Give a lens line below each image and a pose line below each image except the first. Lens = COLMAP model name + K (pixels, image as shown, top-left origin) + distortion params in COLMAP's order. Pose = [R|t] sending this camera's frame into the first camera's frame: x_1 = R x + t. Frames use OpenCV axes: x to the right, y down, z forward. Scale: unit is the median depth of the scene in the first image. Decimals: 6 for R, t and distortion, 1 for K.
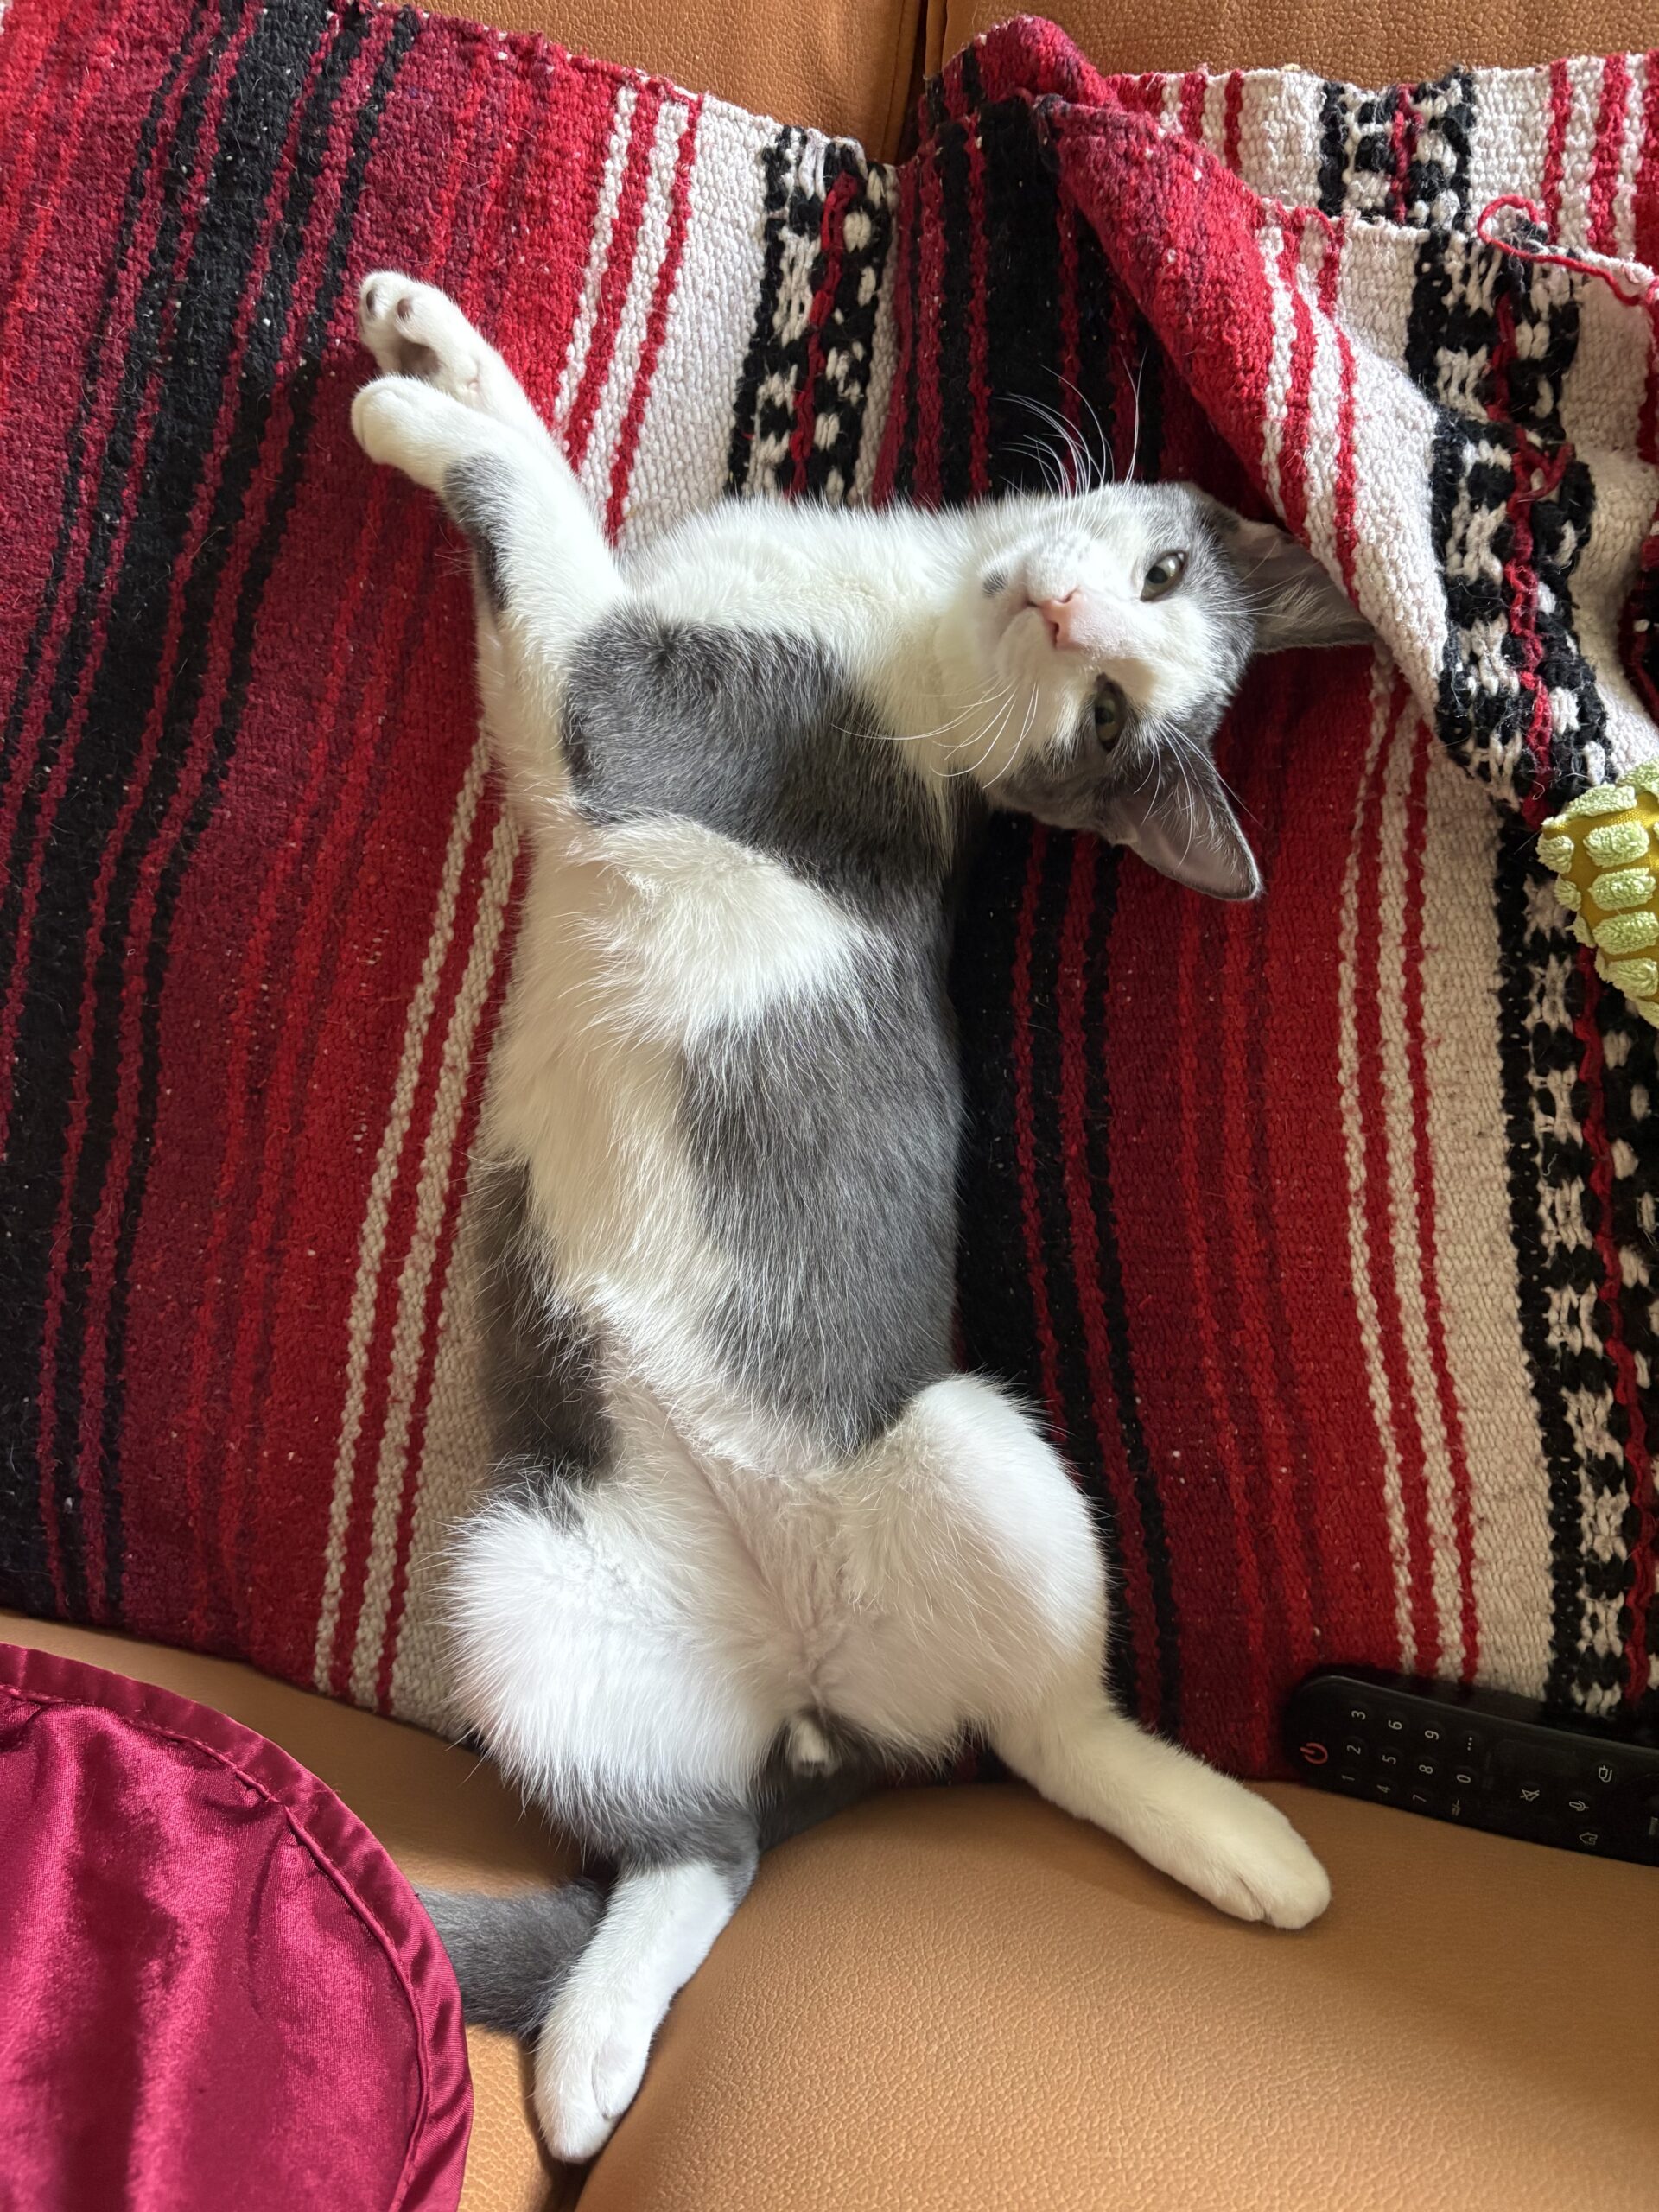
lens RADIAL K [[1962.3, 0, 829.5], [0, 1962.3, 1106.0], [0, 0, 1]] dist [-0.071297, 0.016452]
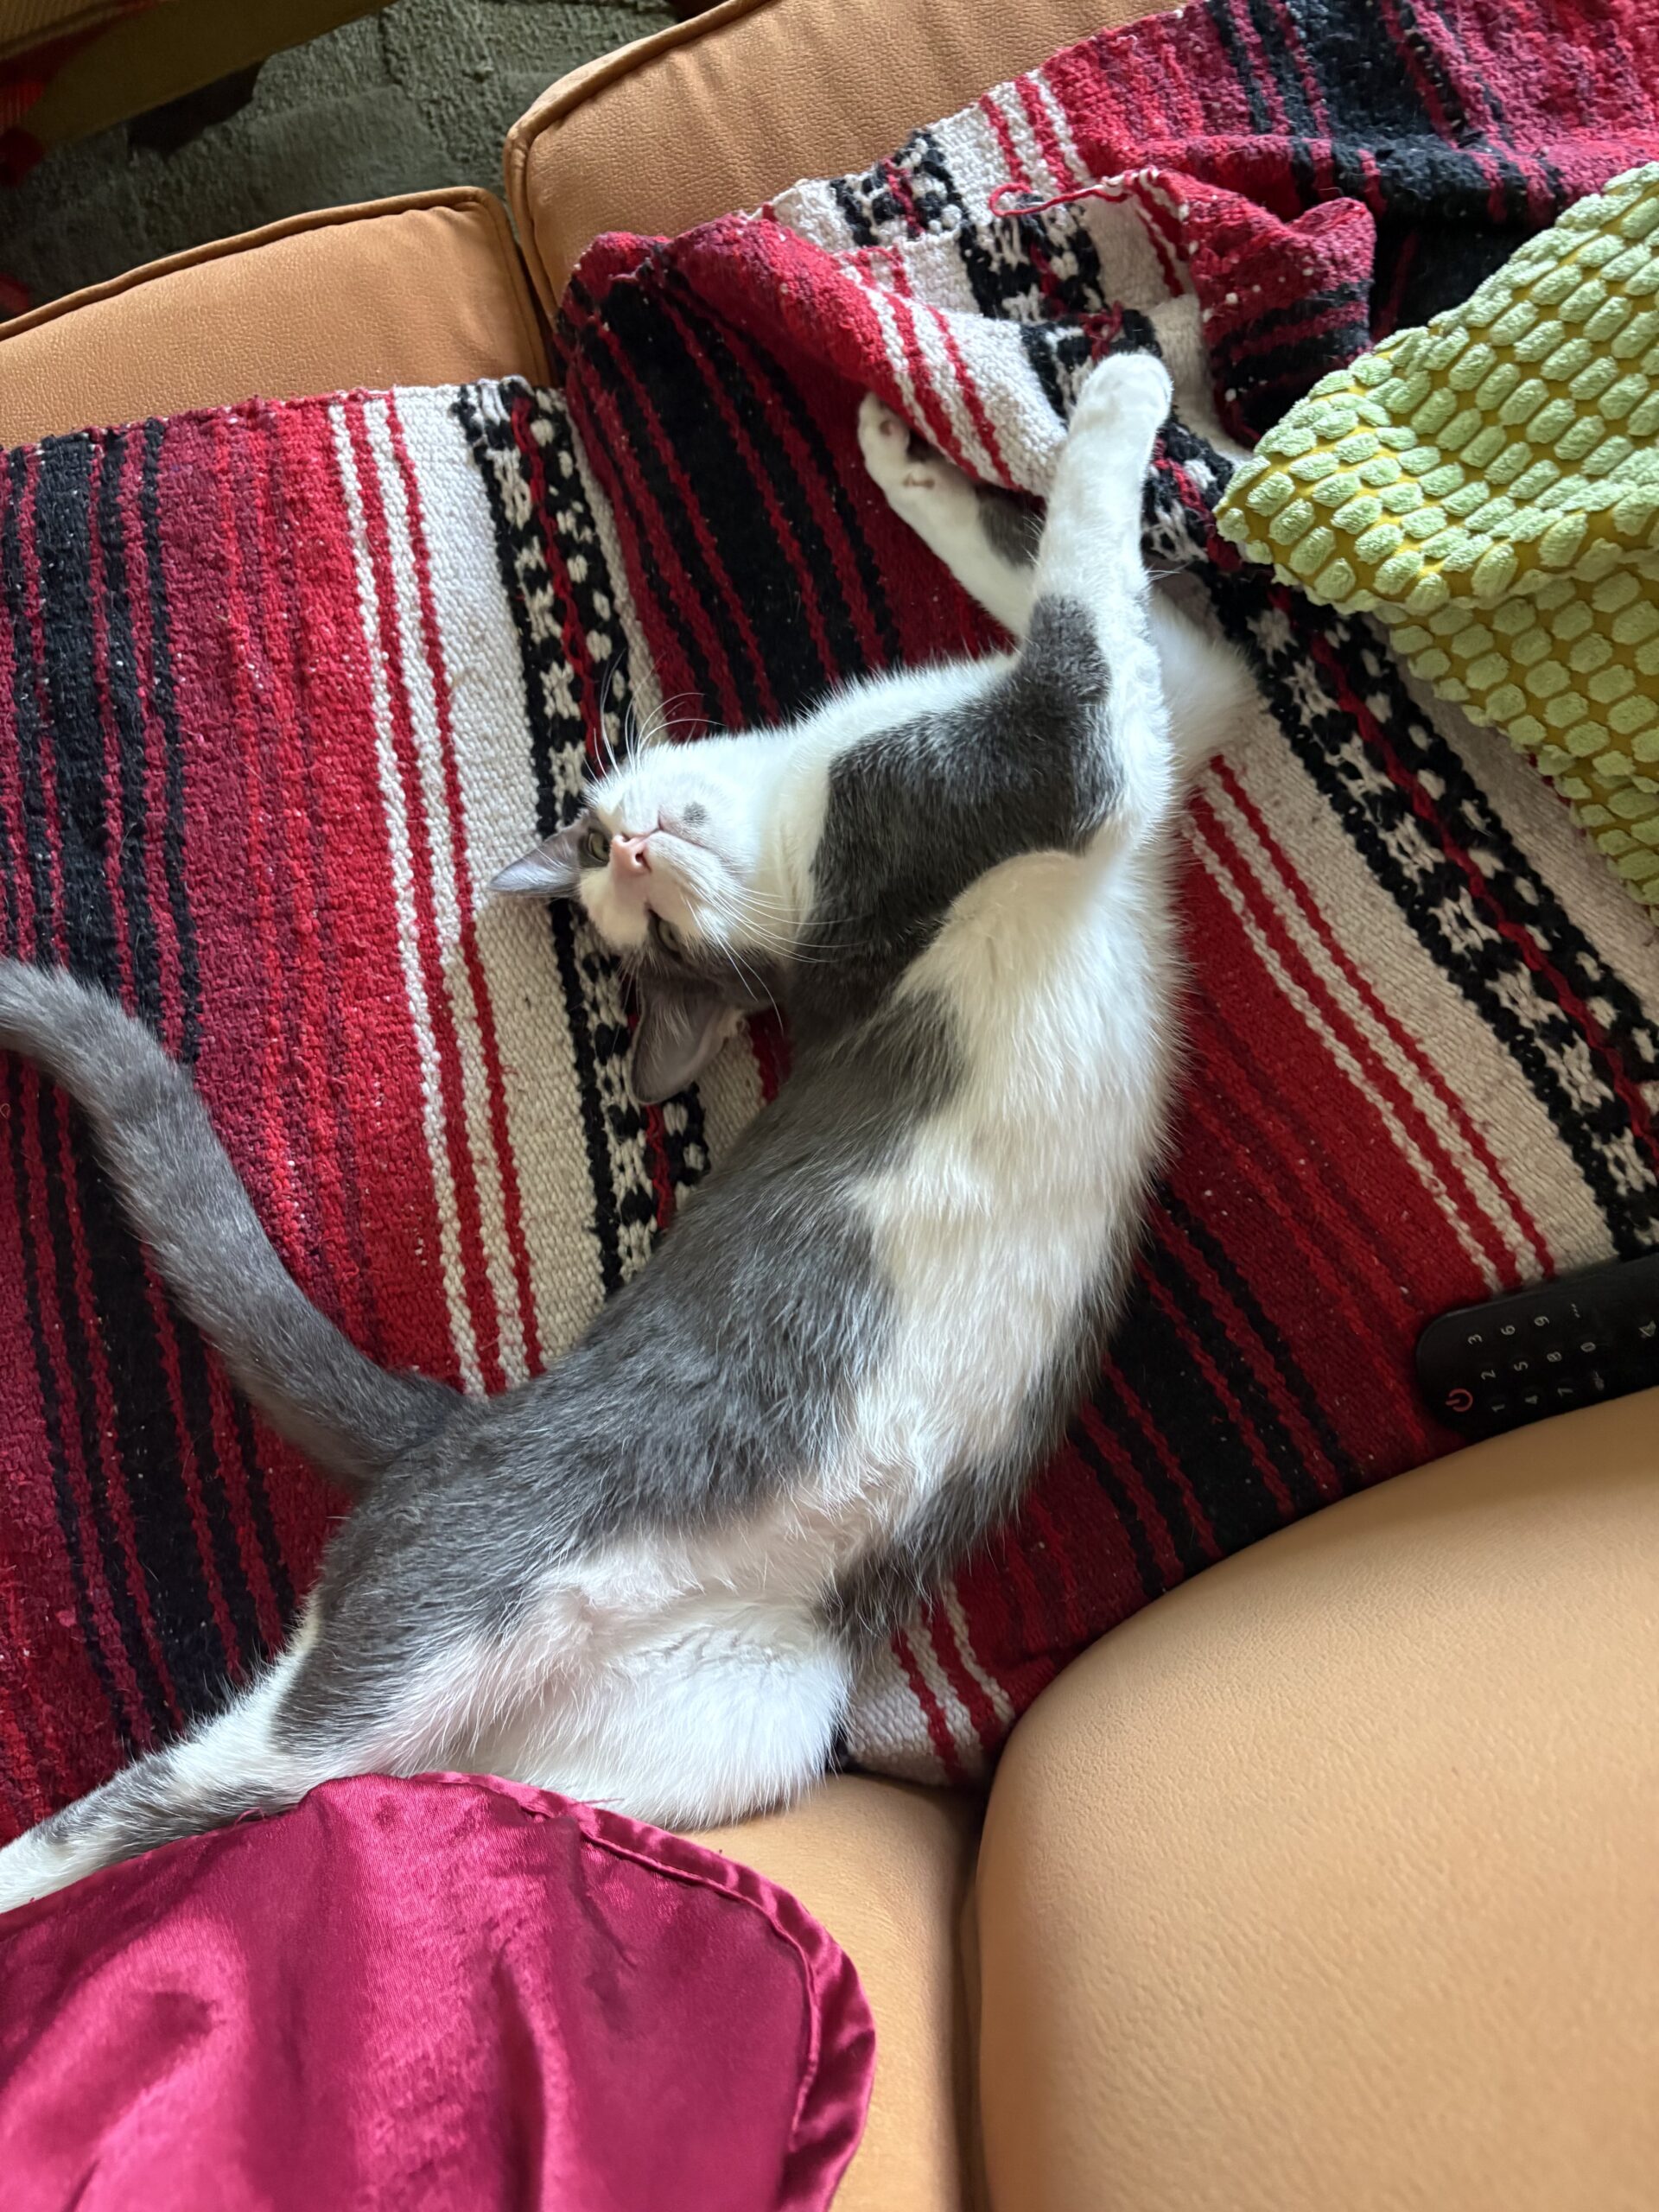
lens RADIAL K [[1962.3, 0, 829.5], [0, 1962.3, 1106.0], [0, 0, 1]] dist [-0.071297, 0.016452]
pose [[0.916699, -0.392243, 0.076209, -0.084972], [0.397212, 0.873820, -0.280465, 0.367547], [0.043417, 0.287373, 0.956834, -0.076872]]
